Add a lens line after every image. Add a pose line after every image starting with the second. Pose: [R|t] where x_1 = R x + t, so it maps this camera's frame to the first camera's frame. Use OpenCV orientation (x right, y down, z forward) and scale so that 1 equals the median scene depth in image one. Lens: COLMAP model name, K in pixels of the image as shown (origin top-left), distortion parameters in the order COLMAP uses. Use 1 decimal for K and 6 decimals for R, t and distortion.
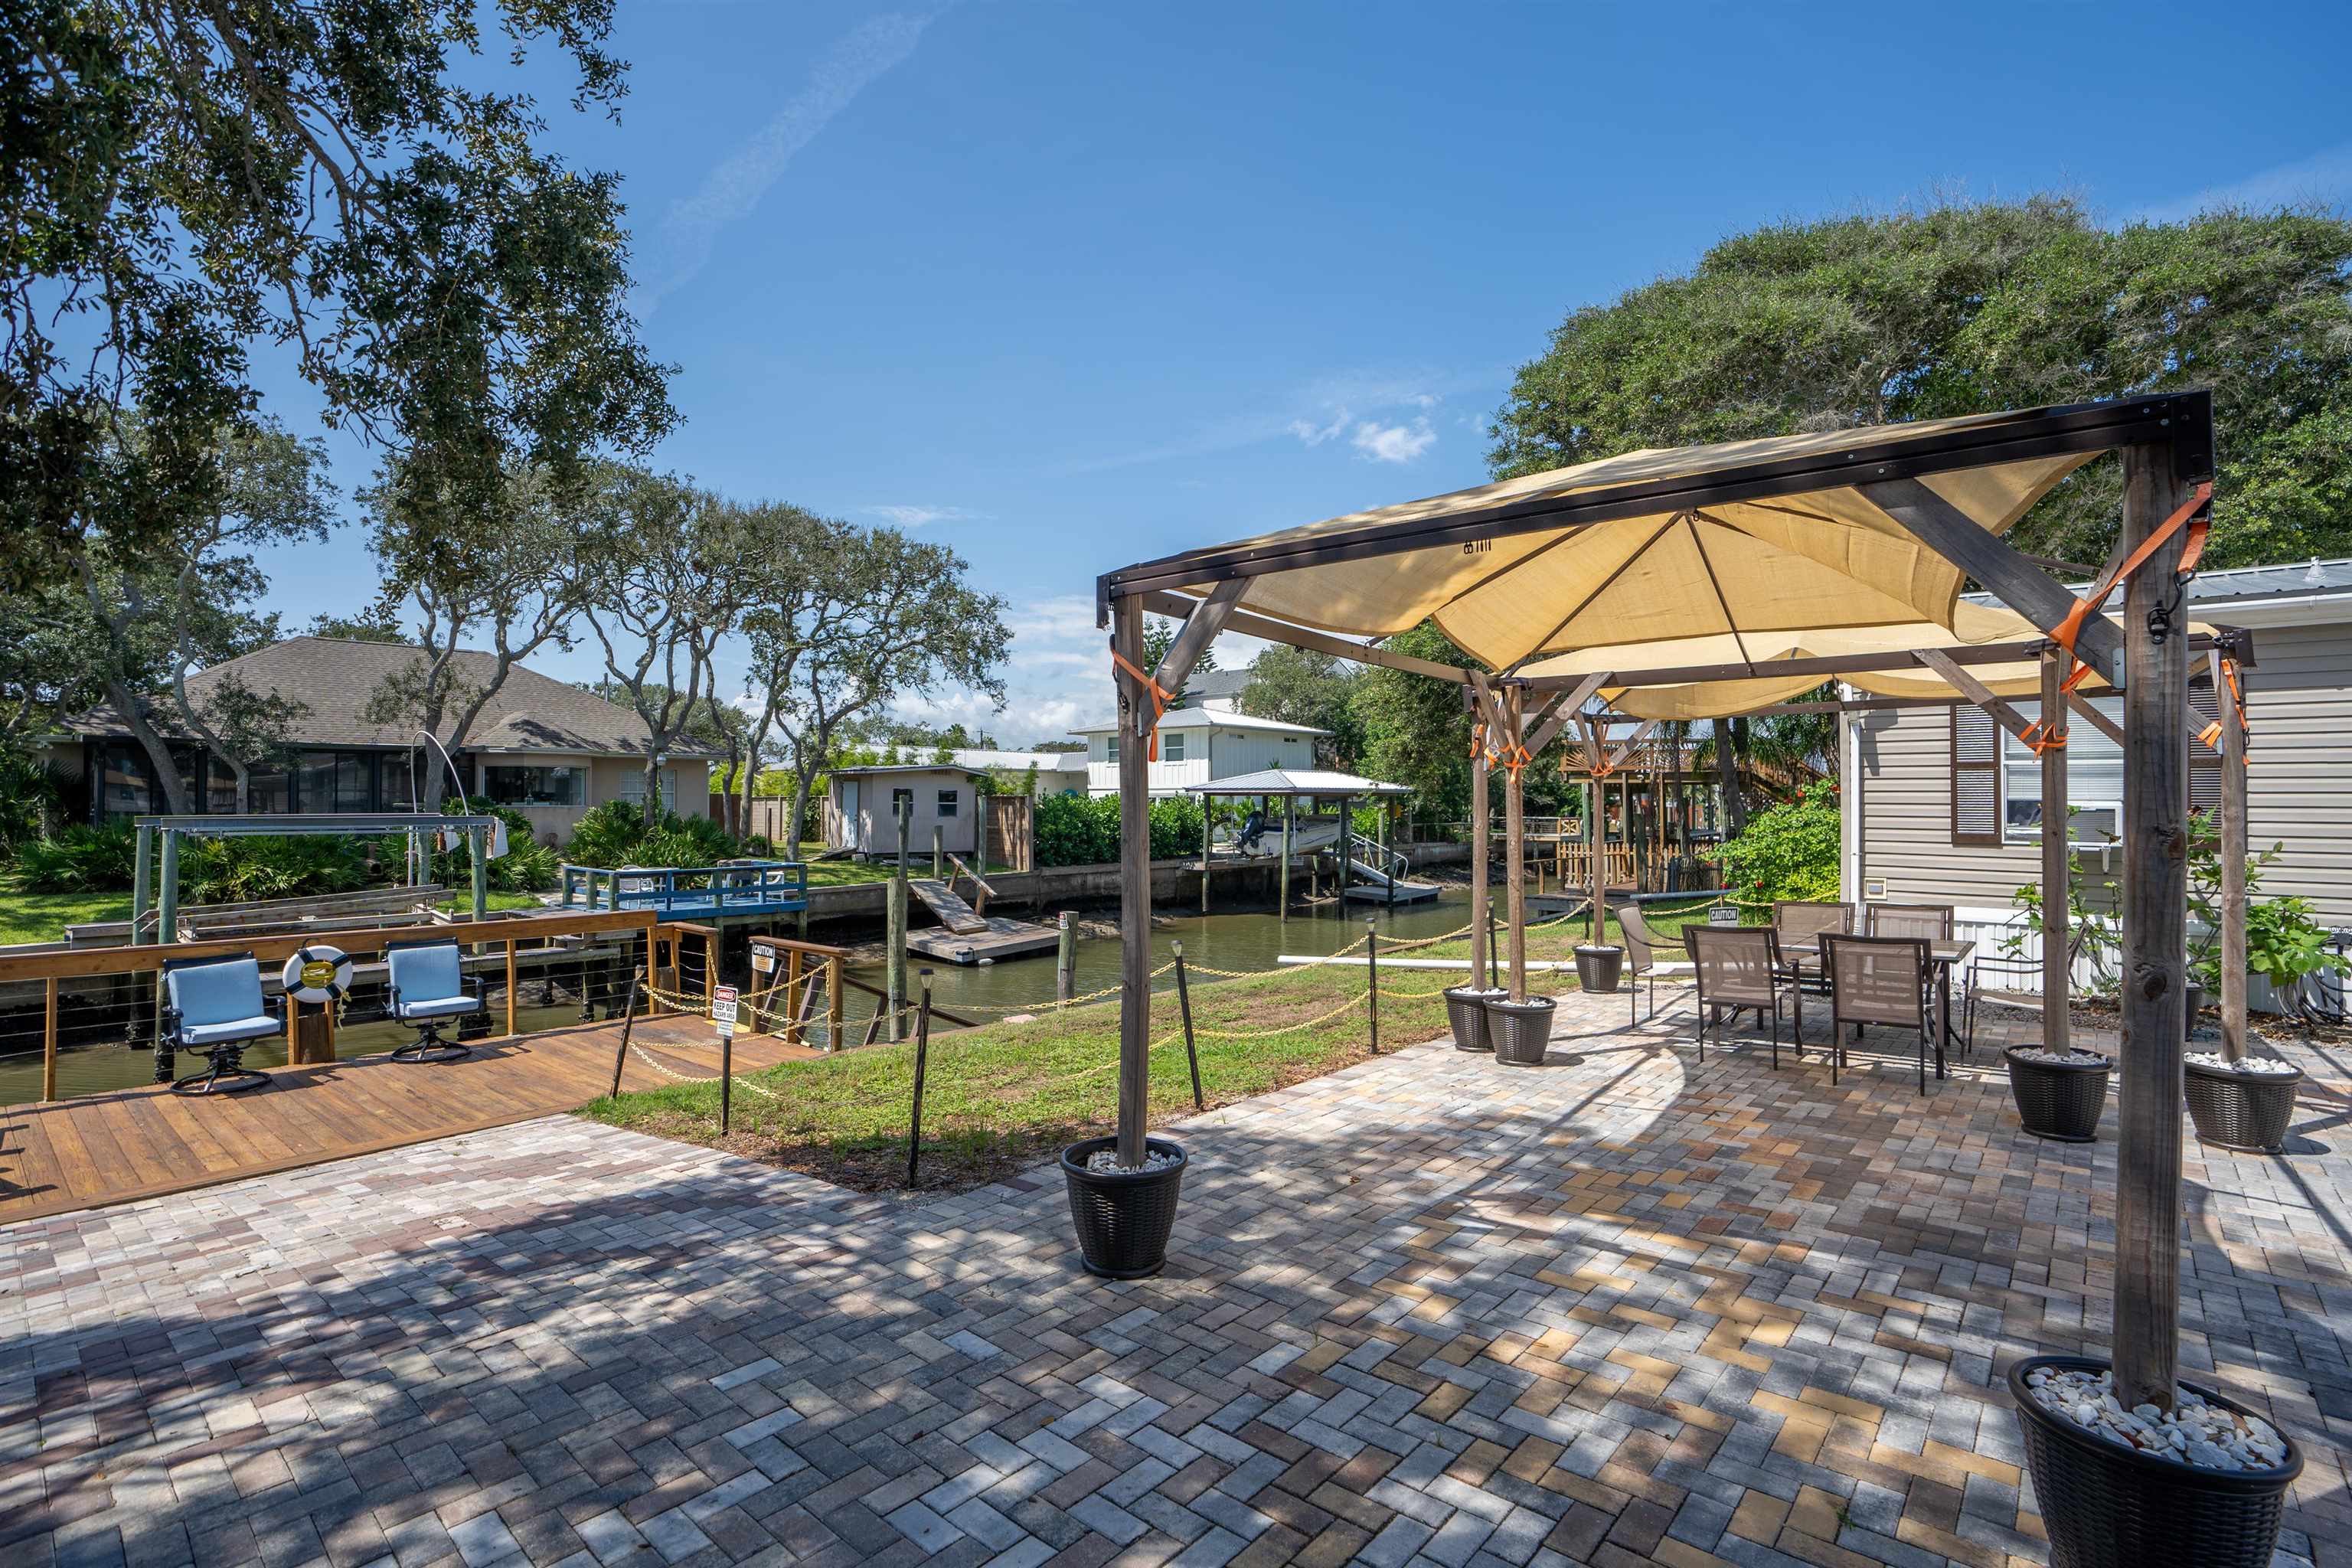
lens RADIAL K [[1100.0, 0, 1176.9], [0, 1100.0, 788.3], [0, 0, 1]] dist [-0.053753, 0.019885]
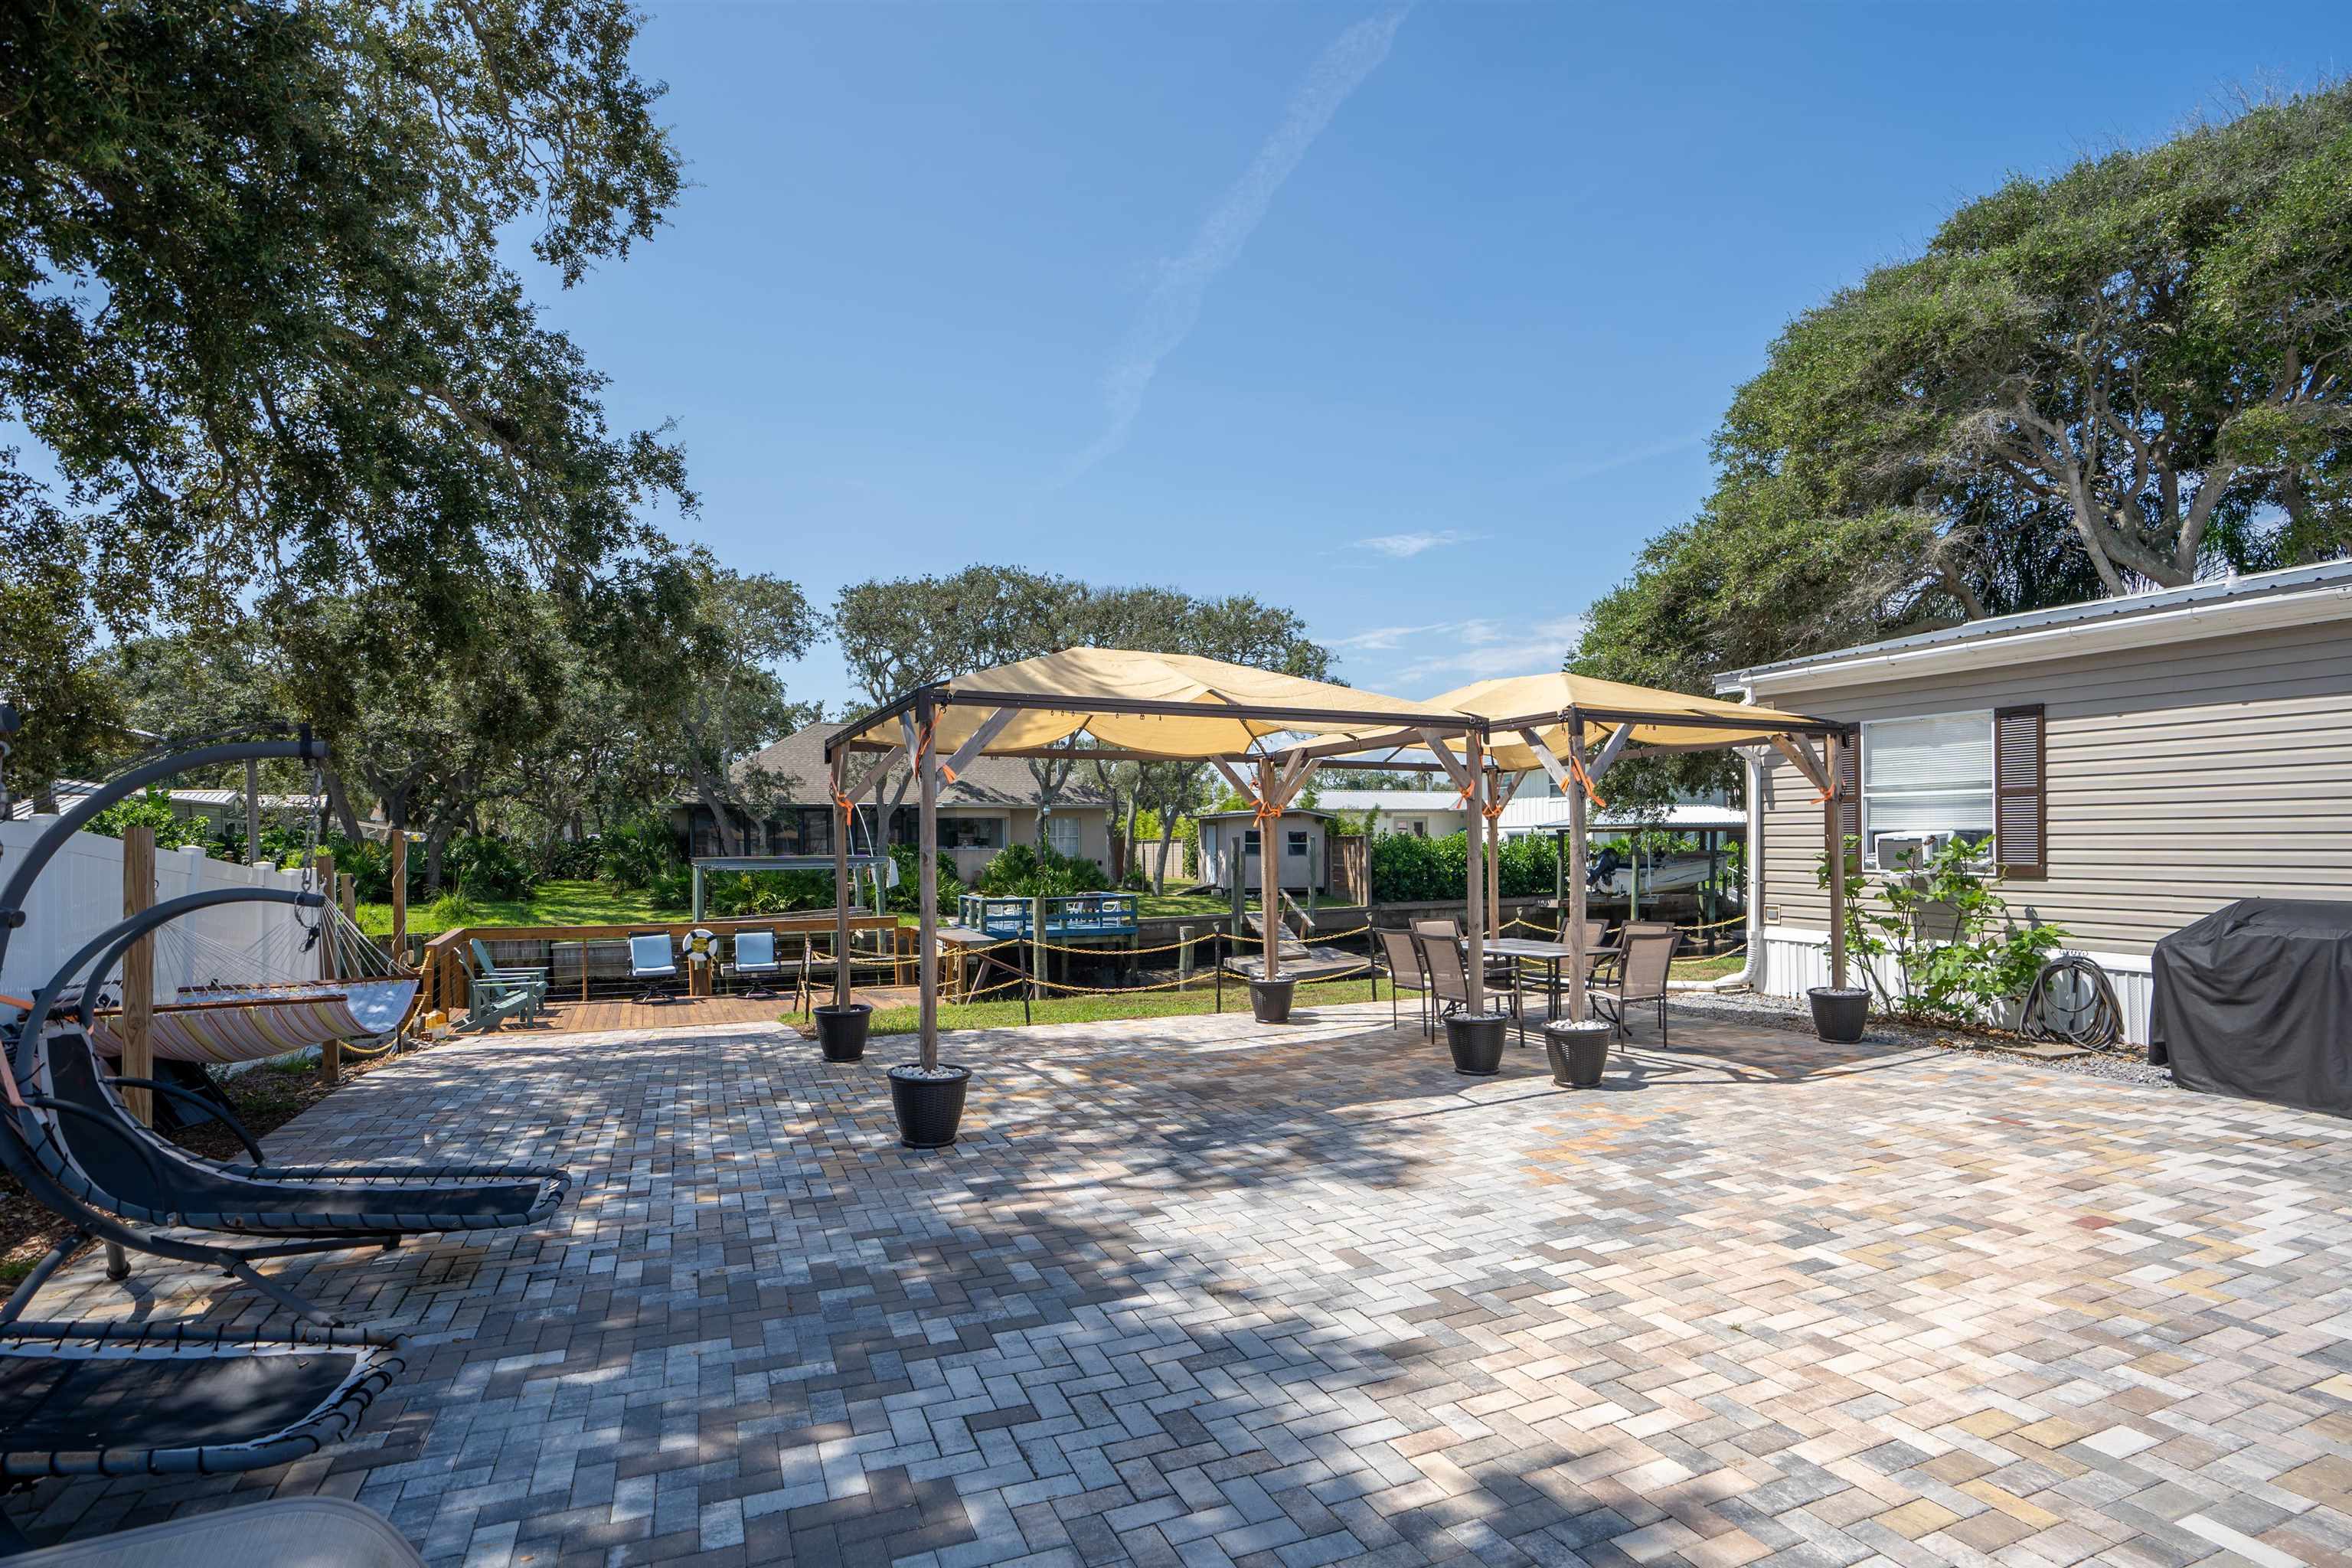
lens RADIAL K [[1156.6, 0, 1147.9], [0, 1156.6, 863.1], [0, 0, 1]] dist [-0.045534, 0.002684]
pose [[0.890101, -0.002119, -0.455759, 0.282829], [0.016387, 0.999491, 0.027356, -0.000188], [0.455469, -0.031818, 0.889683, -0.135152]]
